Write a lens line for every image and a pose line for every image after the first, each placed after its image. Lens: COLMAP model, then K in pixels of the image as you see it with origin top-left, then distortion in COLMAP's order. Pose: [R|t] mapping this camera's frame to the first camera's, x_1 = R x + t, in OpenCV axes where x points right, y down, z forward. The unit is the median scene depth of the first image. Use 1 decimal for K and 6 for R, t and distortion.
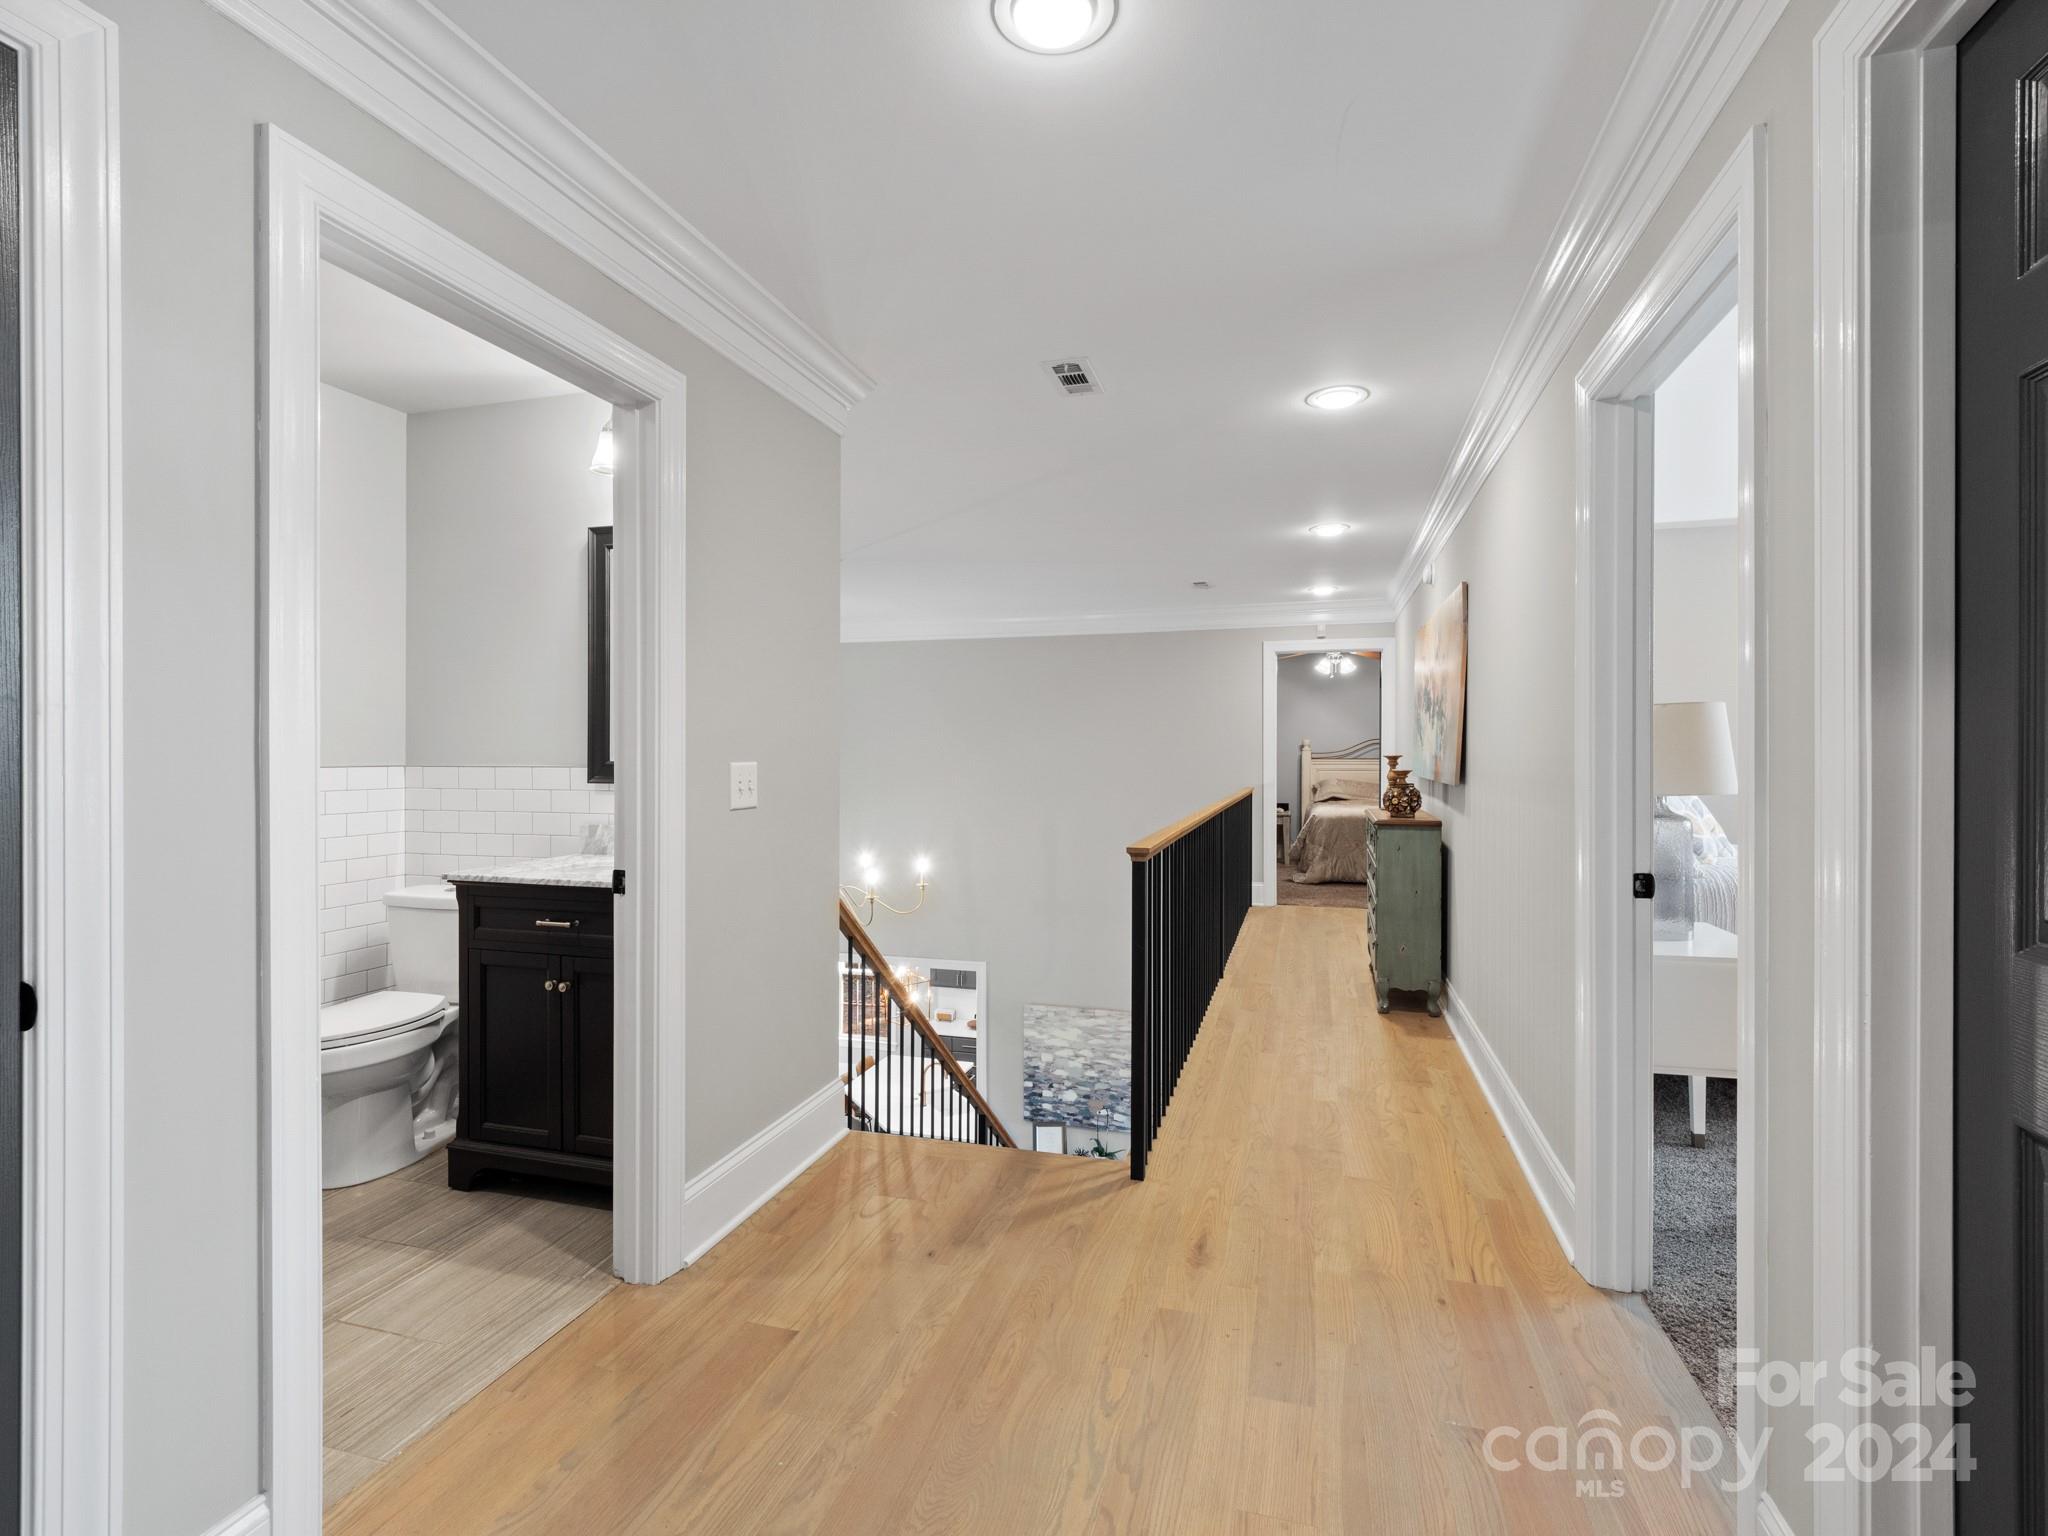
lens RADIAL K [[1027.2, 0, 1024.0], [0, 1027.2, 768.0], [0, 0, 1]] dist [-0.000801, -0.000682]
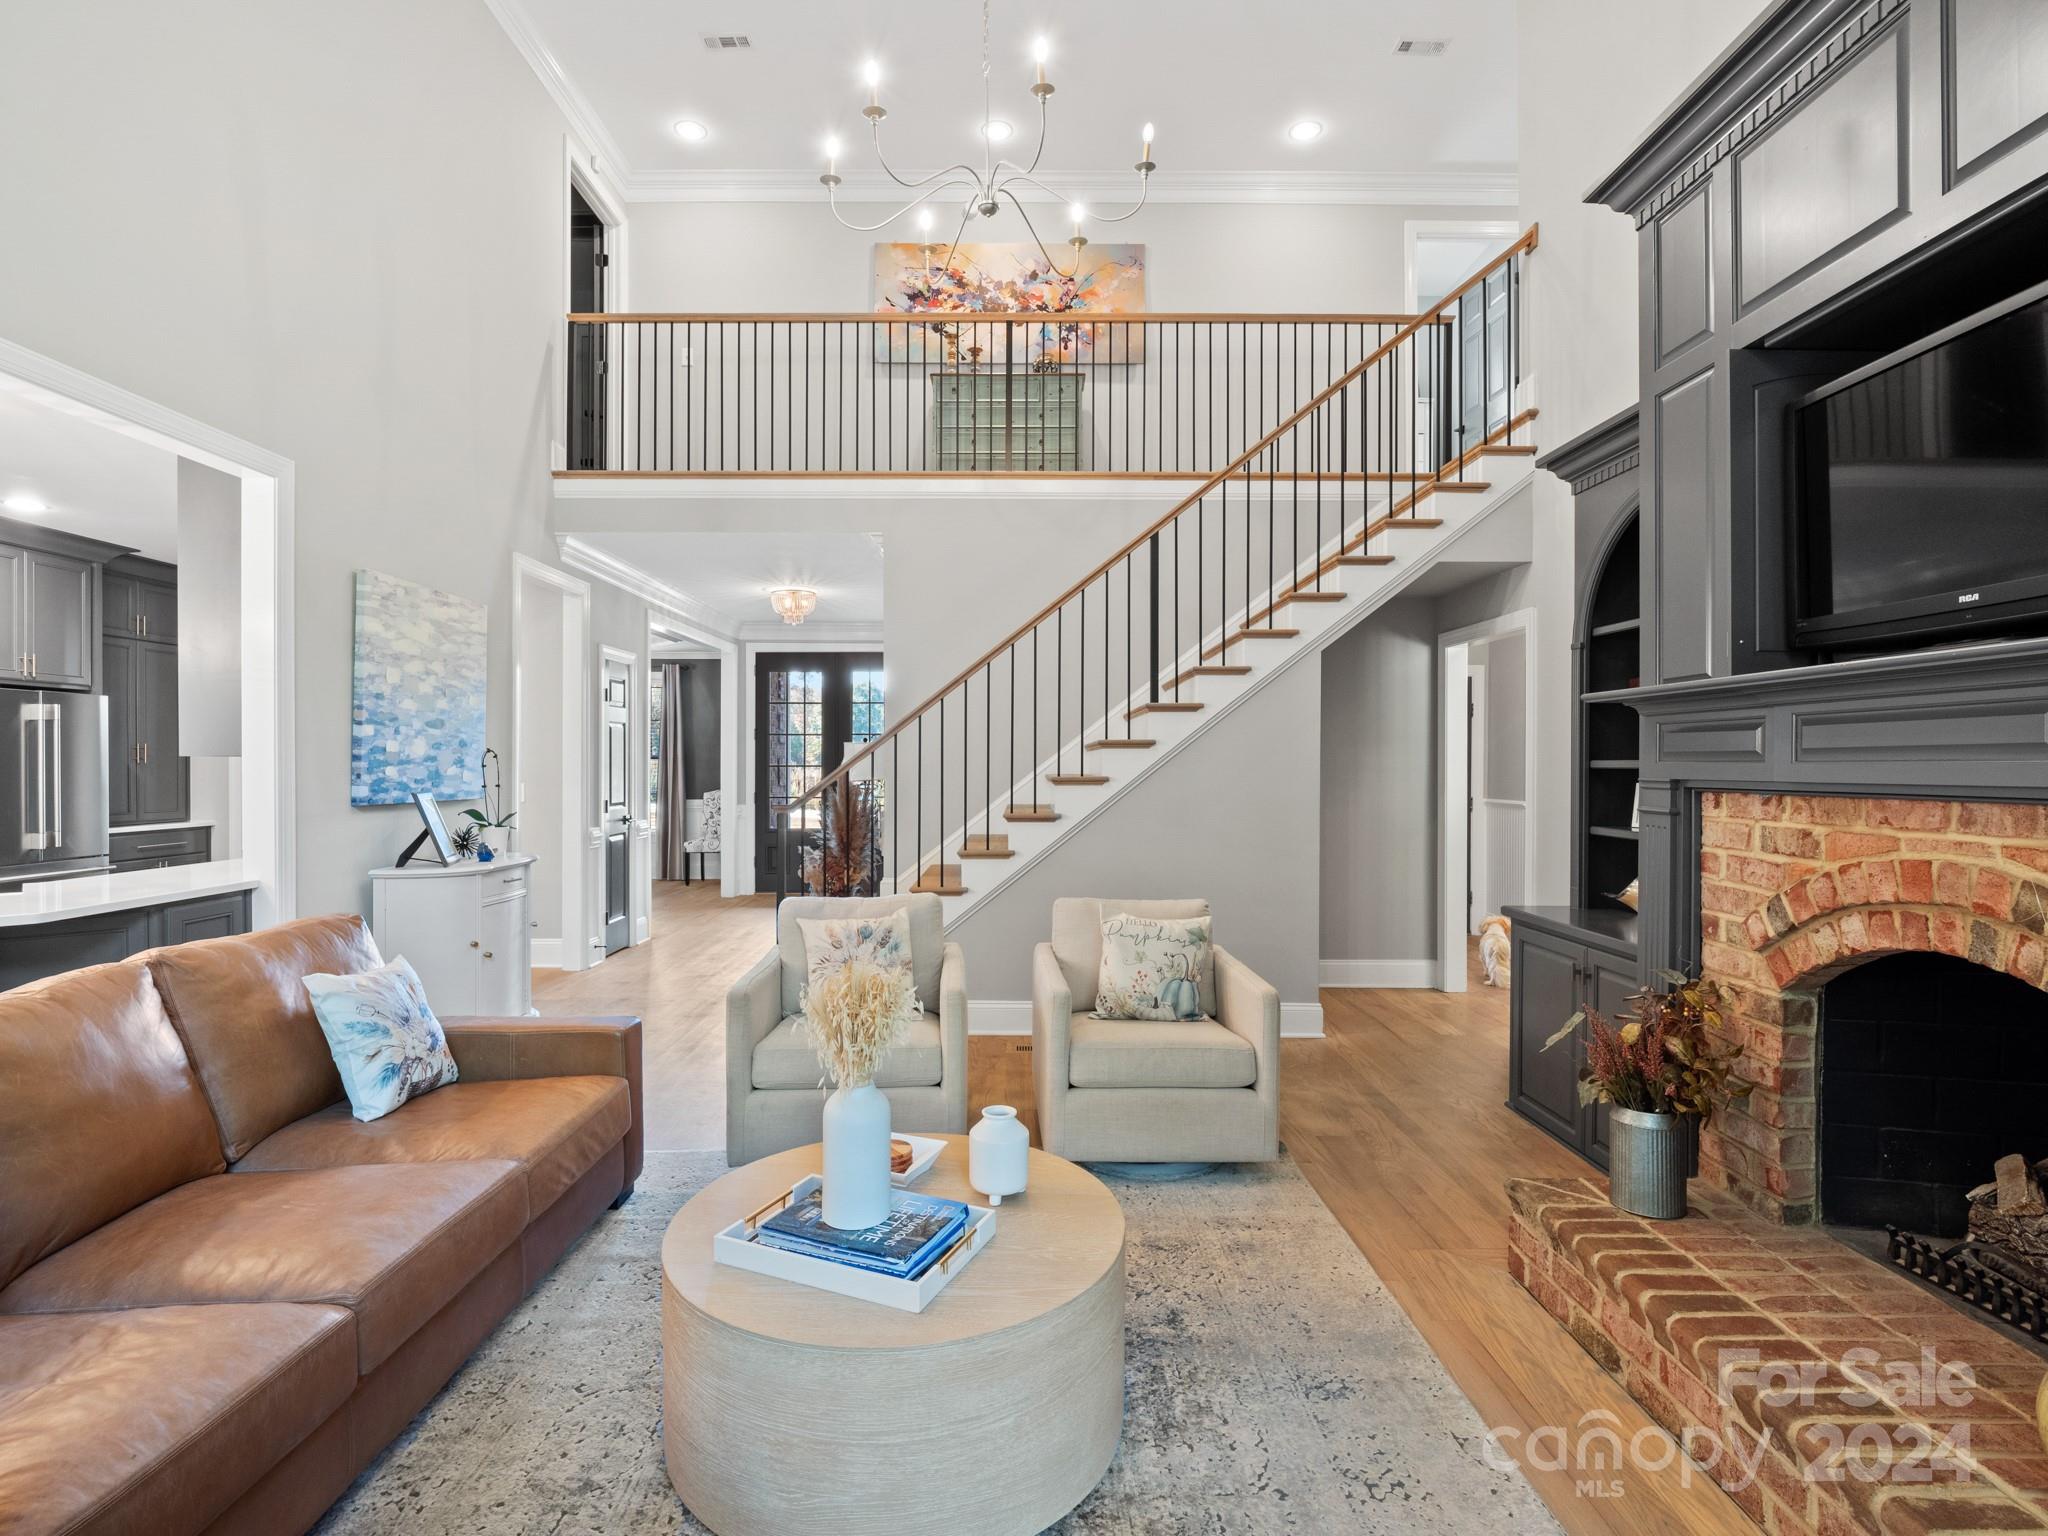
lens RADIAL K [[1027.2, 0, 1024.0], [0, 1027.2, 768.0], [0, 0, 1]] dist [-0.000801, -0.000682]
pose [[-0.298742, -0.005207, 0.954320, -0.567922], [0.005899, 0.999956, 0.007303, 0.328312], [-0.954316, 0.007812, -0.298698, 0.857459]]
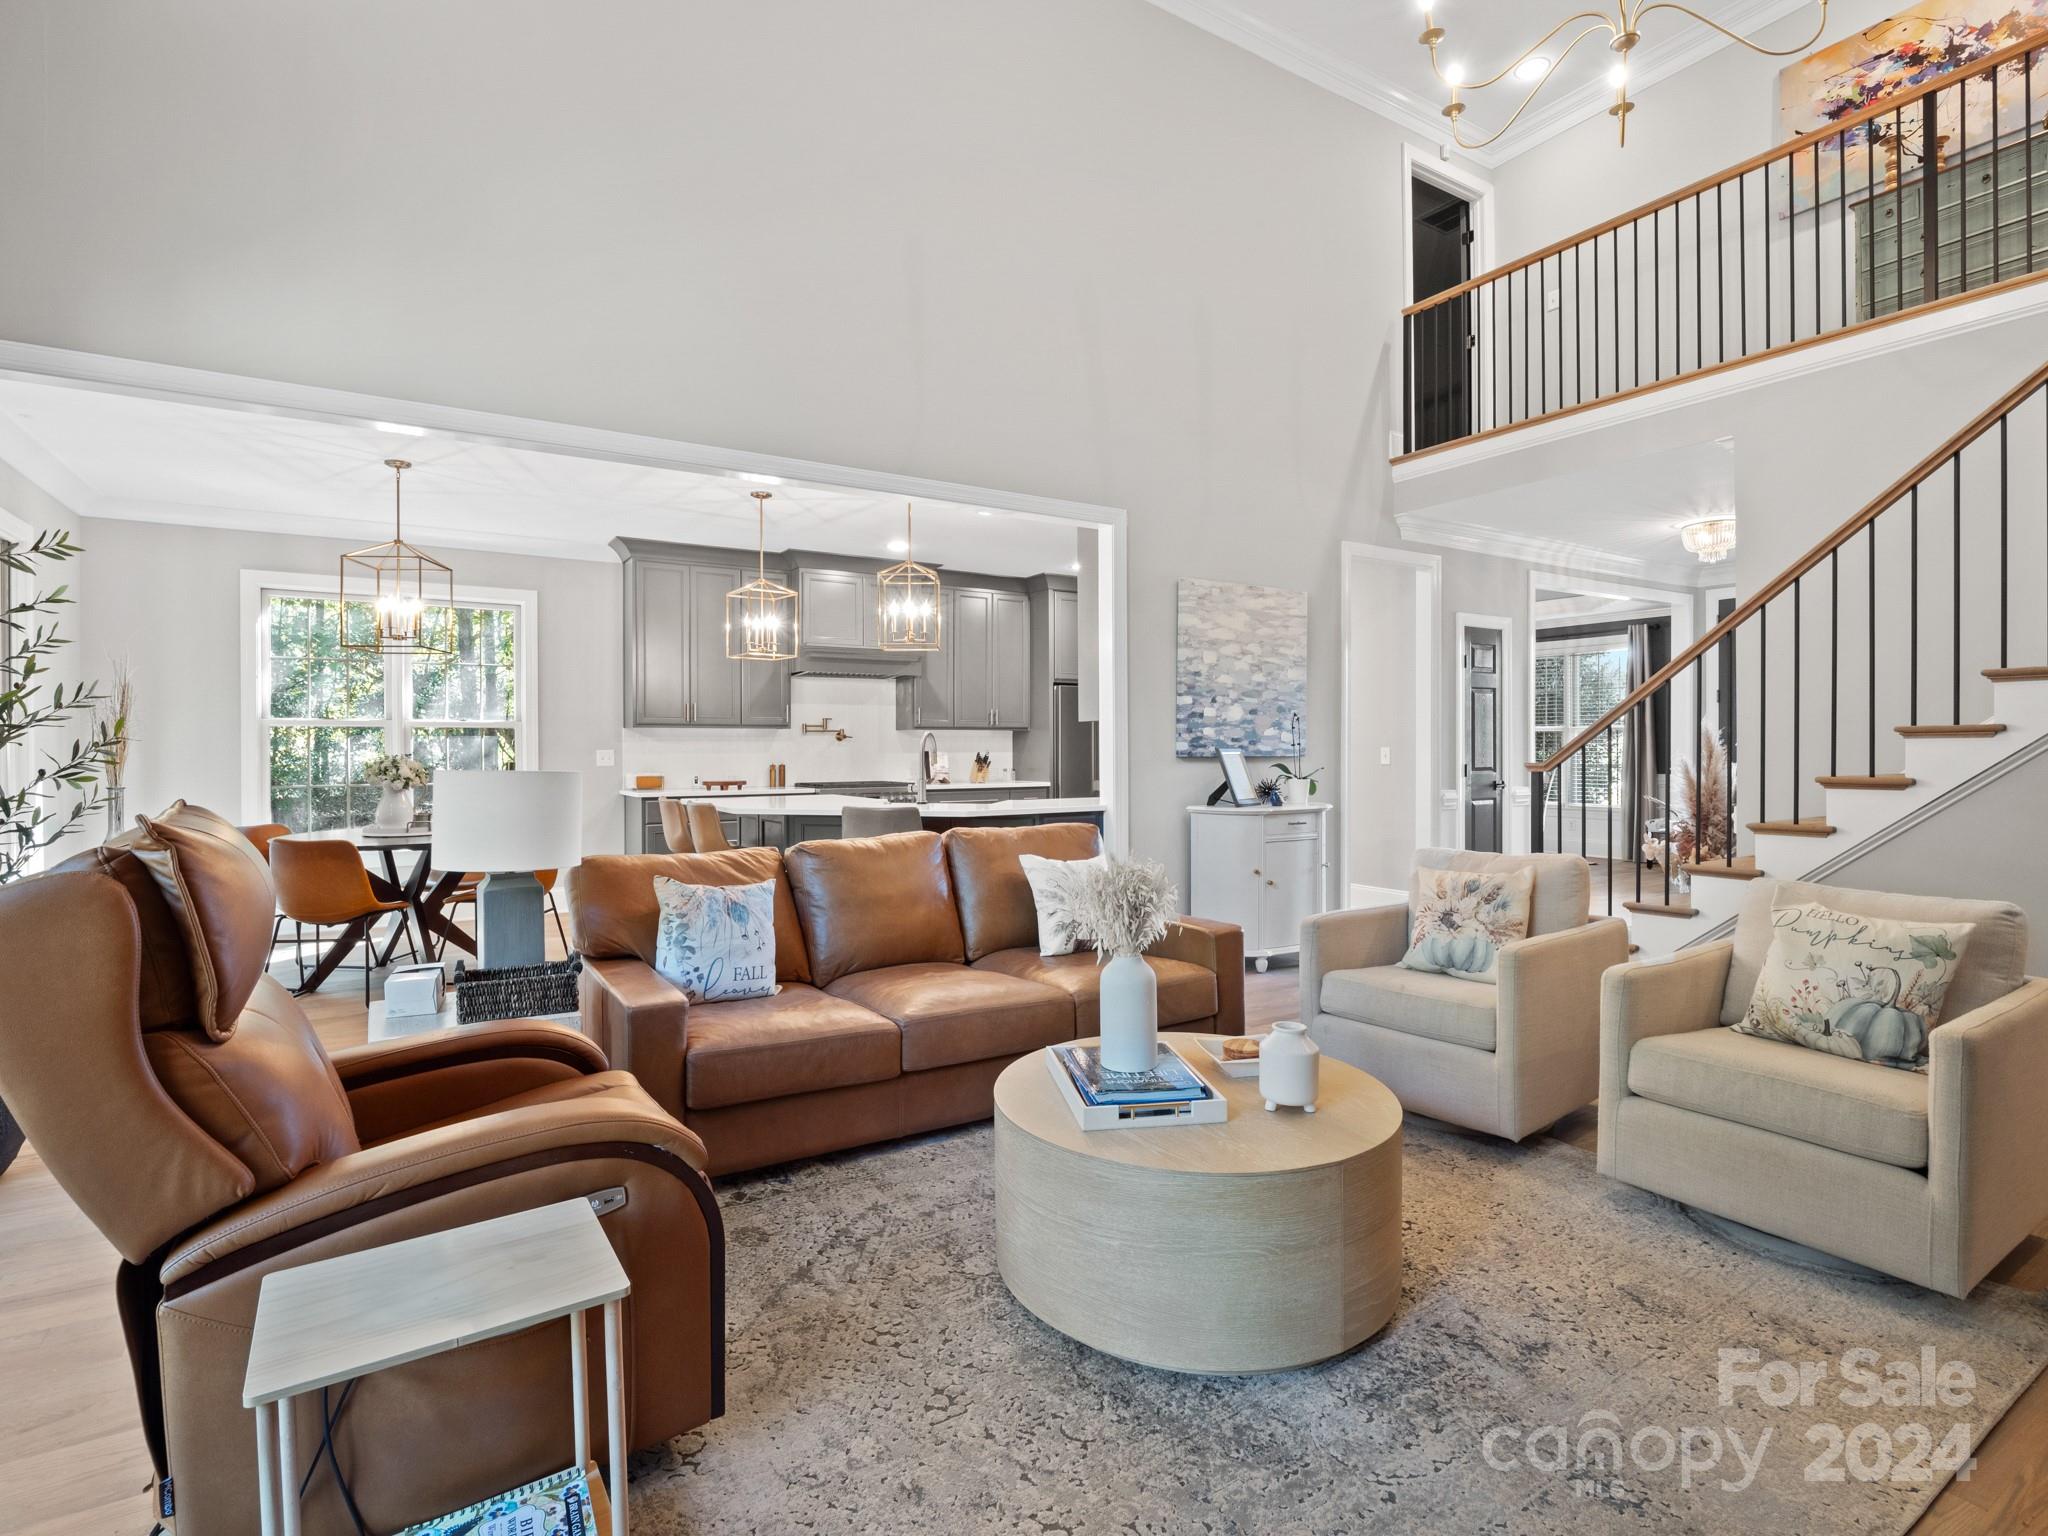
lens RADIAL K [[1009.7, 0, 972.1], [0, 1009.7, 755.0], [0, 0, 1]] dist [-0.001067, -0.007352]
pose [[0.676485, -0.007565, 0.736417, -0.567118], [0.009166, 0.999956, 0.001852, 0.344625], [-0.736399, 0.005497, 0.676525, 0.675654]]
